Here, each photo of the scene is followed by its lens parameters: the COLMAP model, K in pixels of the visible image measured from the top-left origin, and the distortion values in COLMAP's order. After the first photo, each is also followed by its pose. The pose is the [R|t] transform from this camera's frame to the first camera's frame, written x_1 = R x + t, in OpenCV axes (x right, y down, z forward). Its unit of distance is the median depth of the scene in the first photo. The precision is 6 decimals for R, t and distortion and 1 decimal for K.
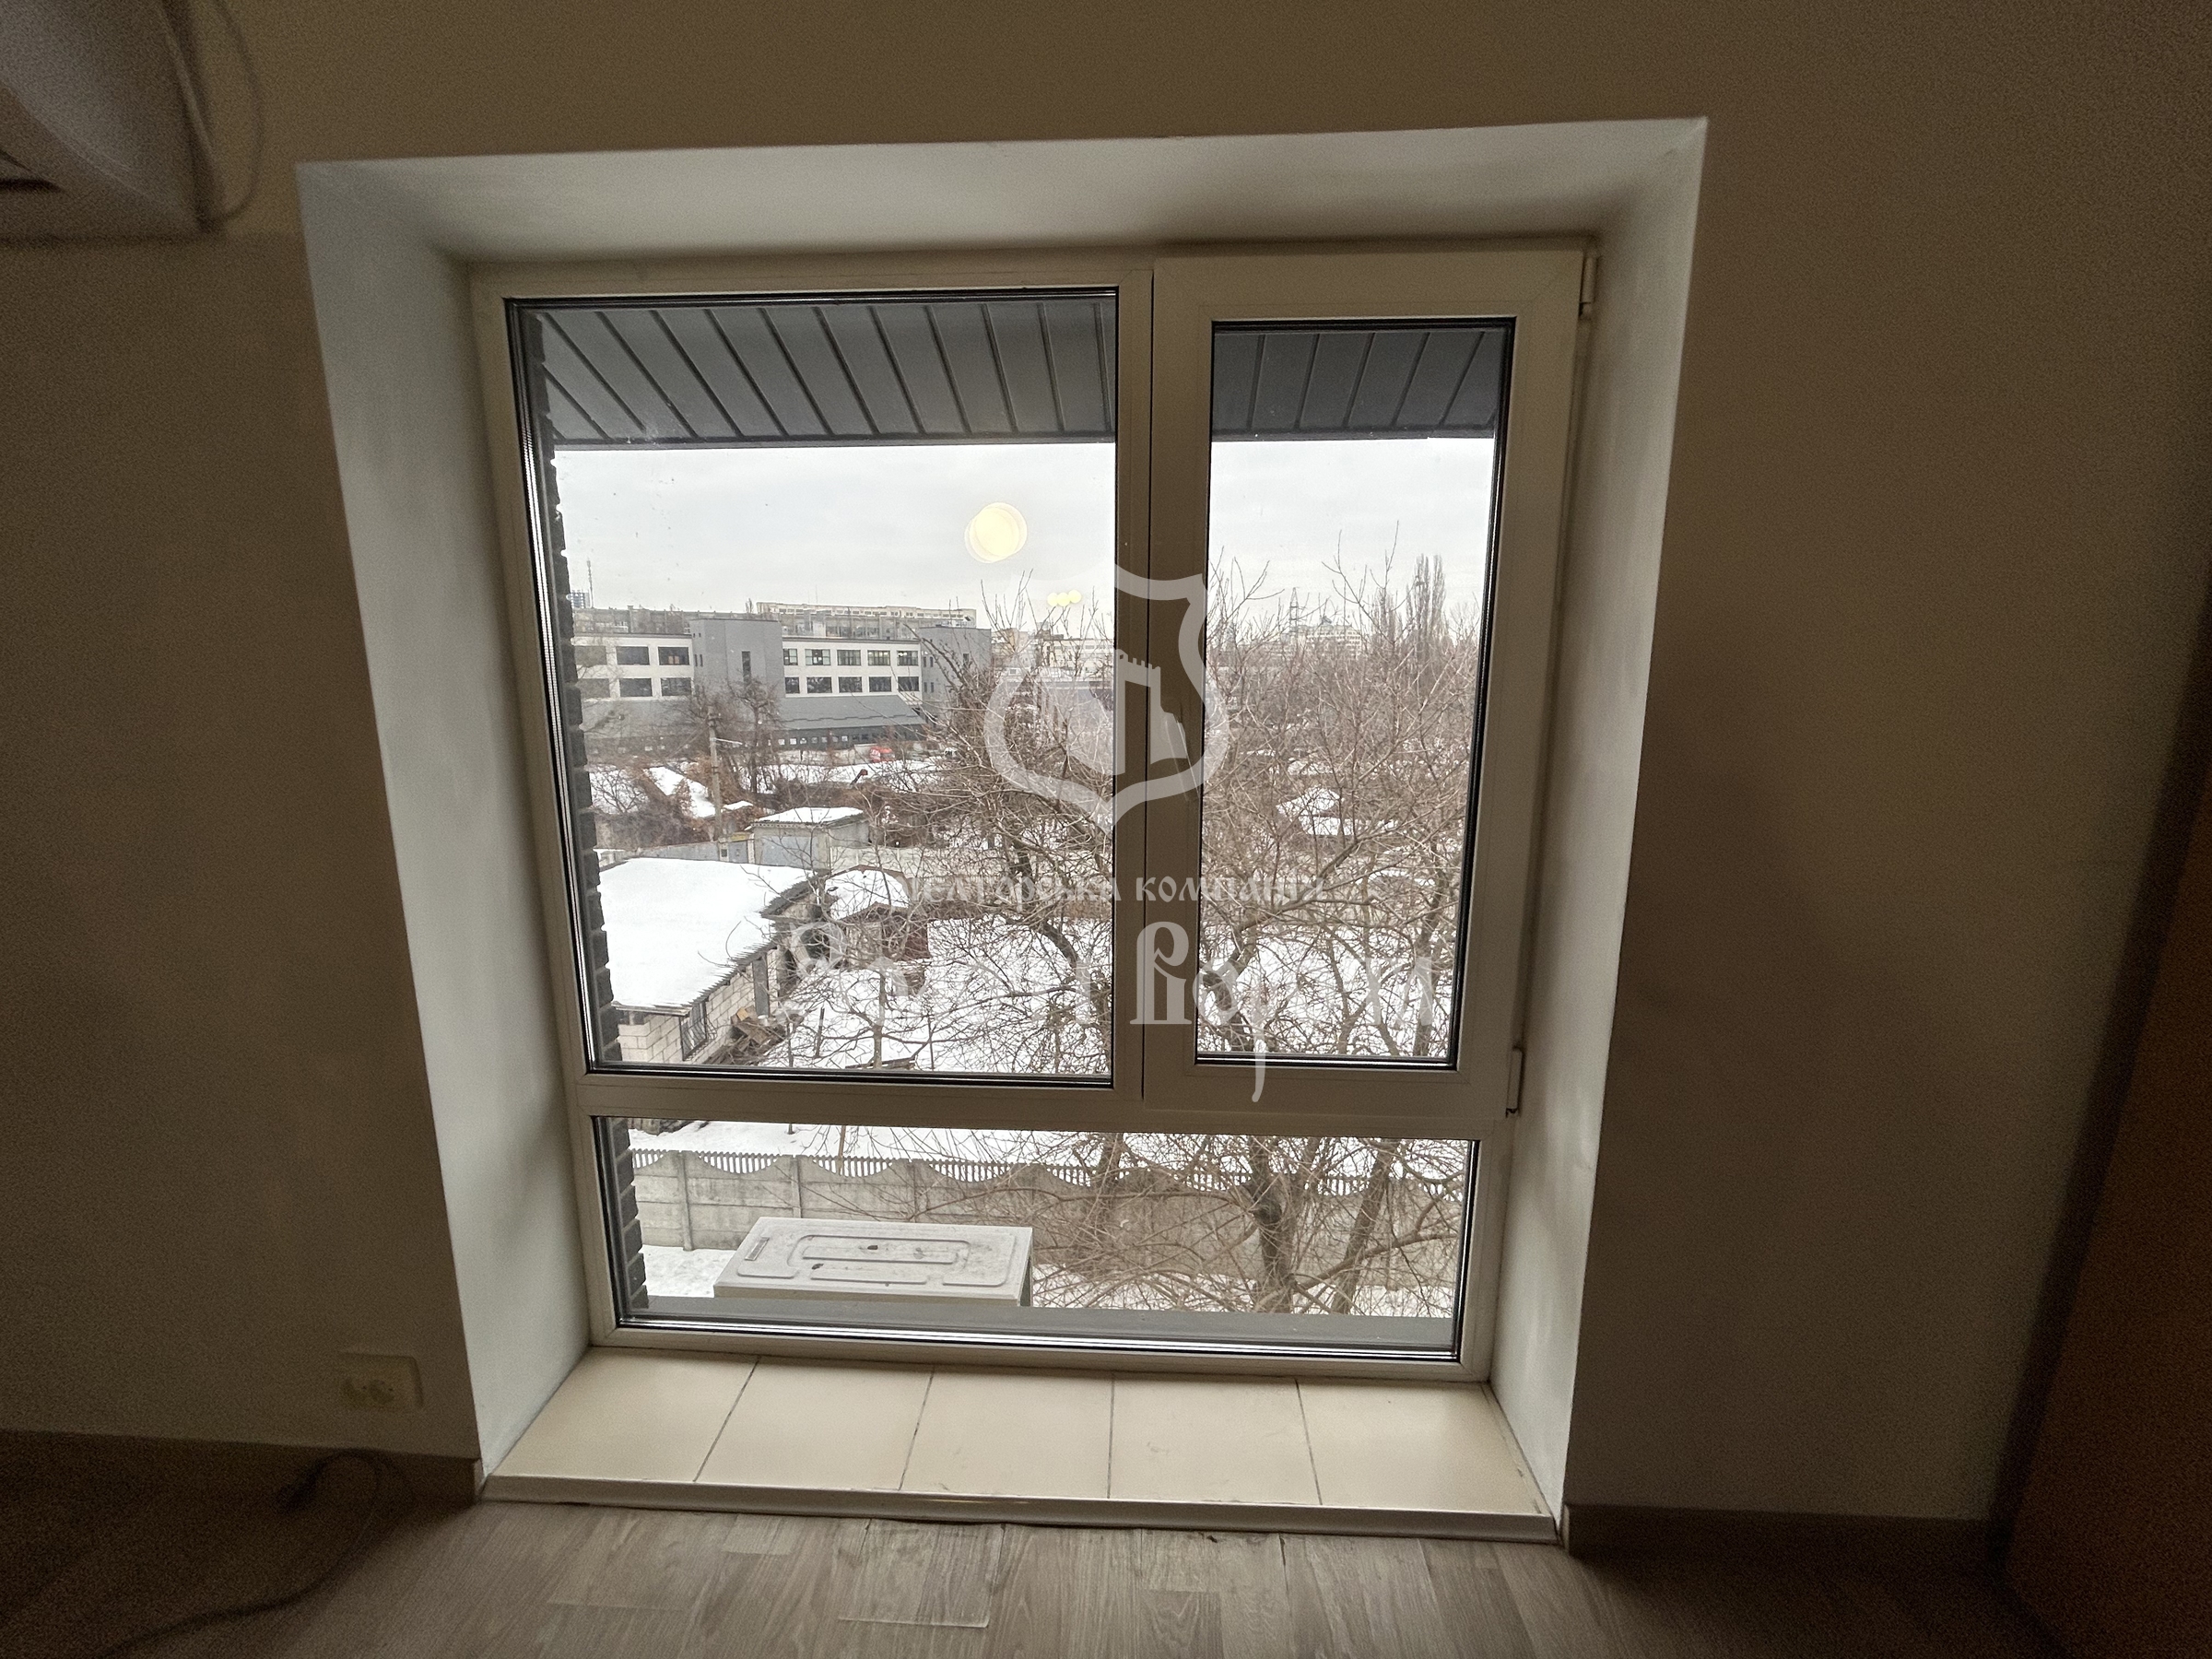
lens RADIAL K [[888.0, 0, 1106.0], [0, 888.0, 829.5], [0, 0, 1]] dist [0.001795, 0.000795]
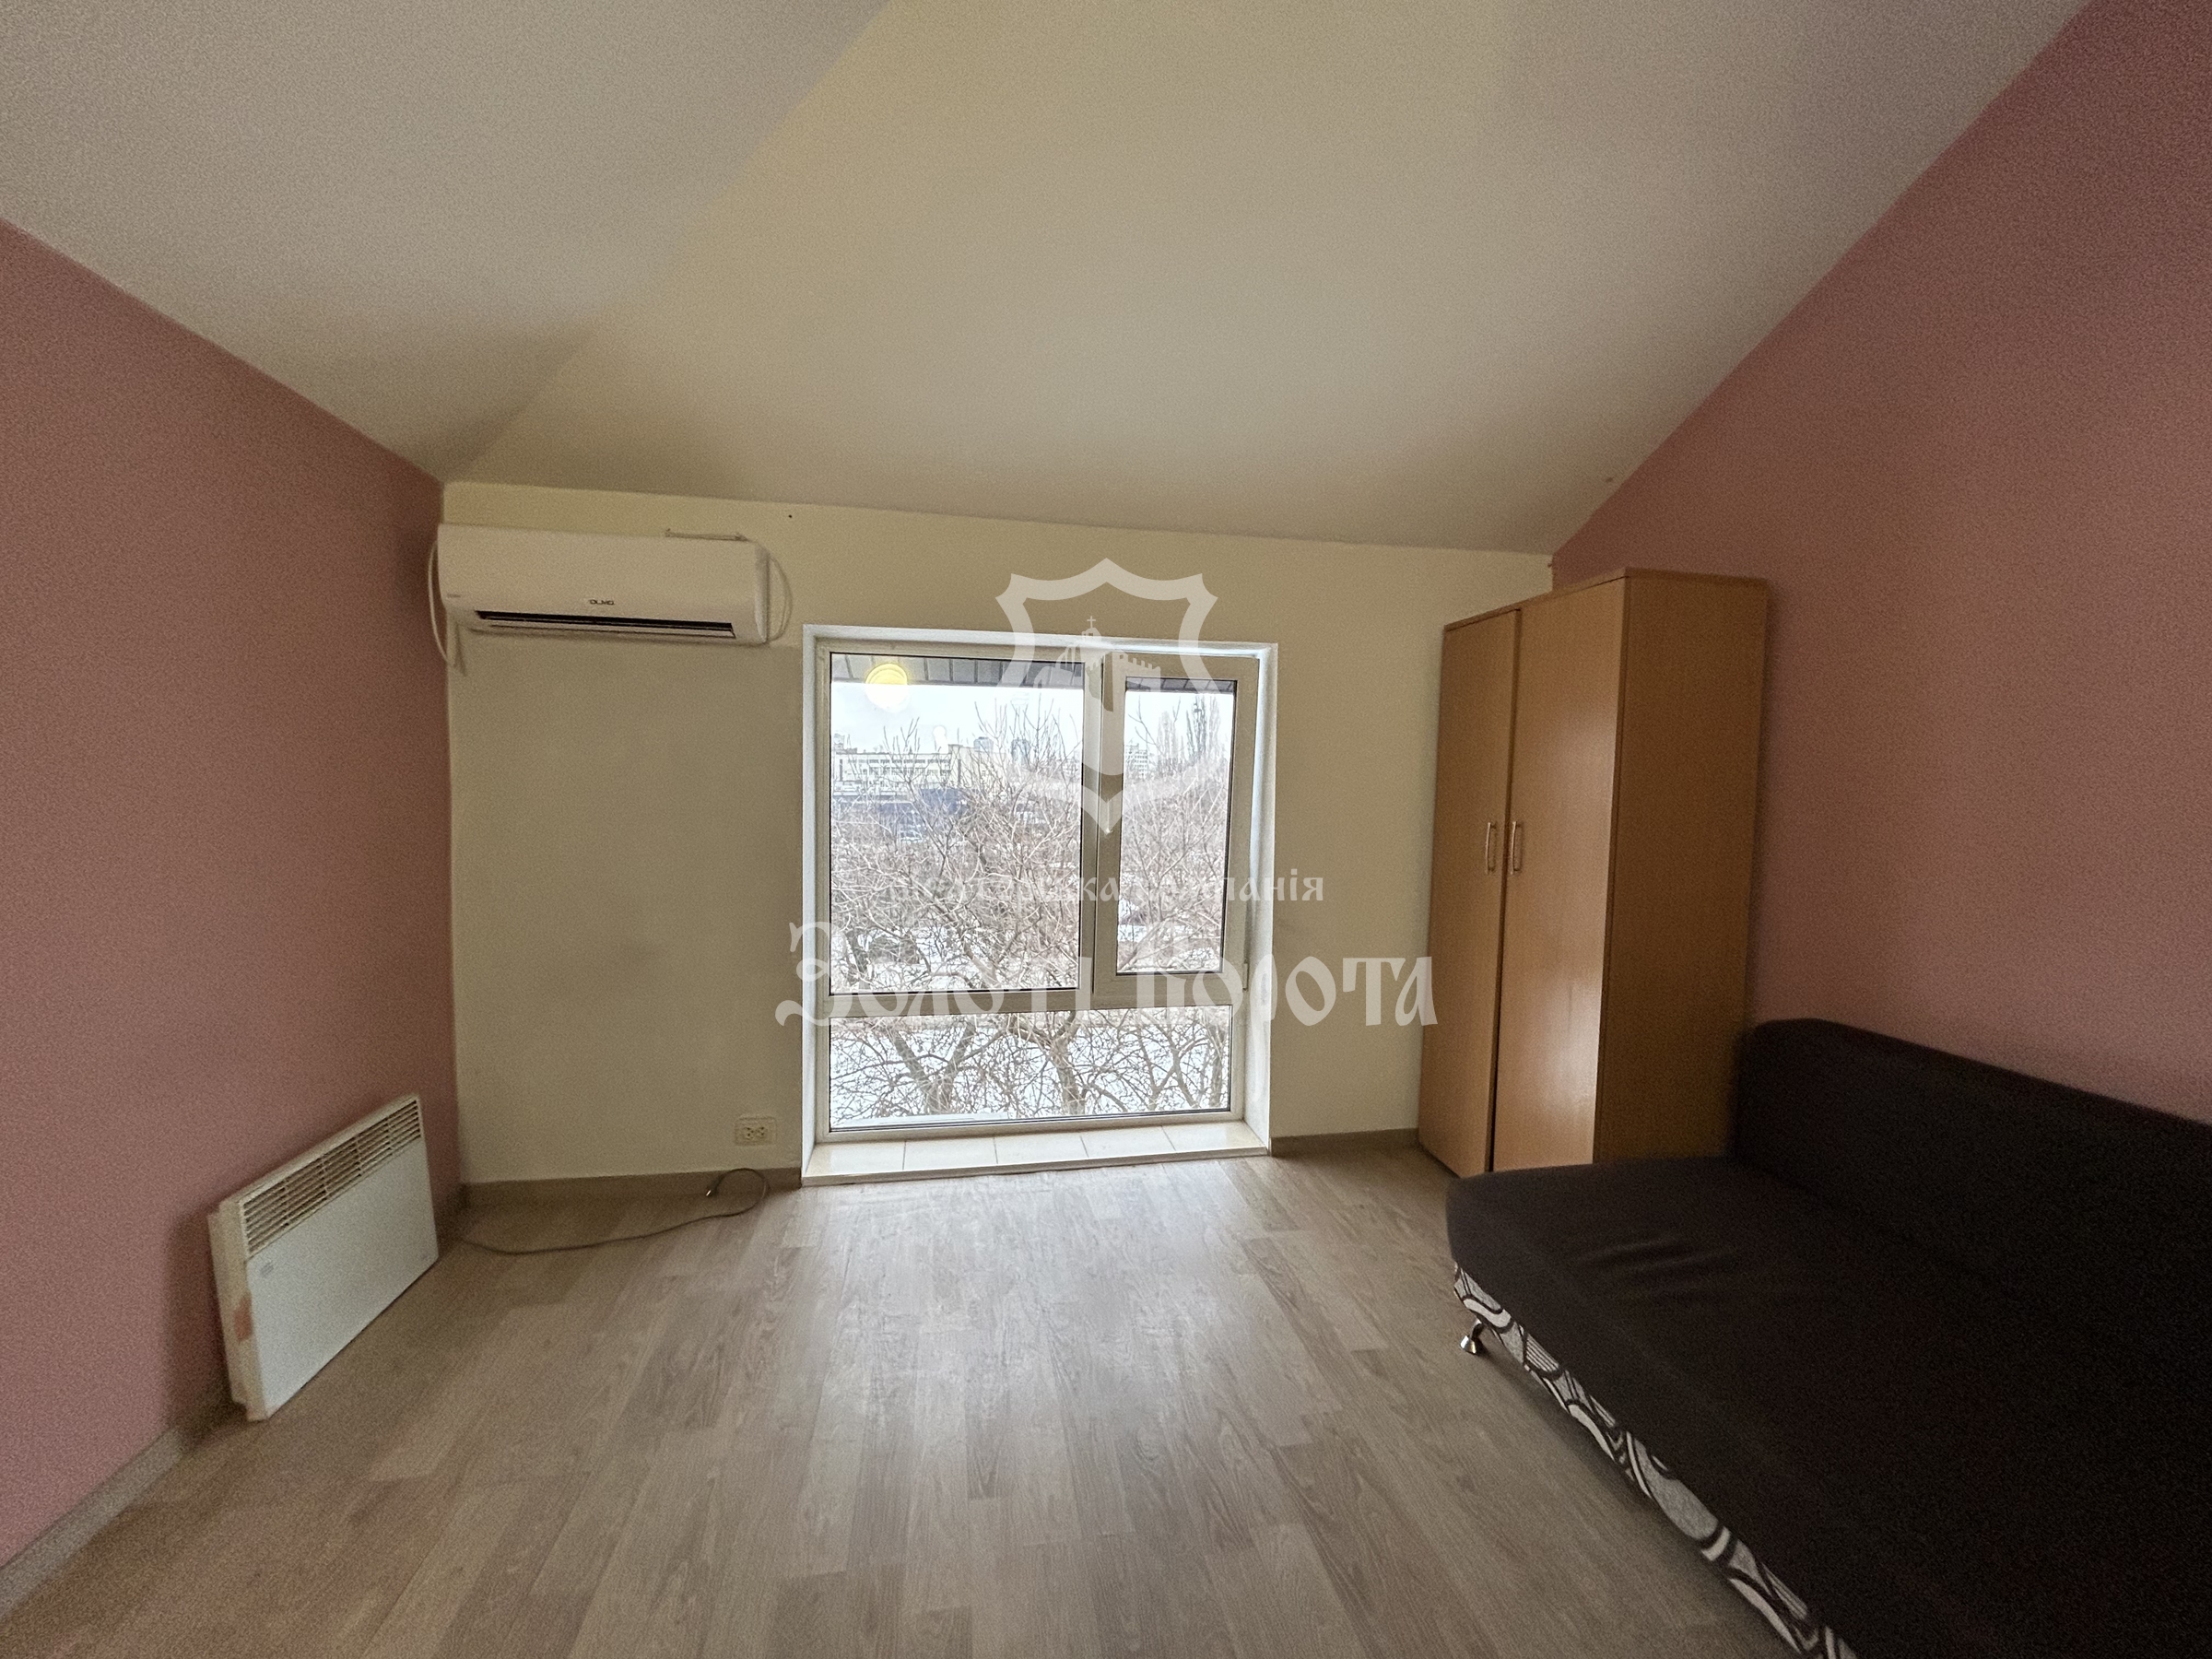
lens RADIAL K [[888.0, 0, 1106.0], [0, 888.0, 829.5], [0, 0, 1]] dist [0.001795, 0.000795]
pose [[0.973975, 0.002816, 0.226638, -0.491905], [0.026151, 0.991849, -0.124709, 0.189466], [-0.225142, 0.127390, 0.965962, -1.388322]]
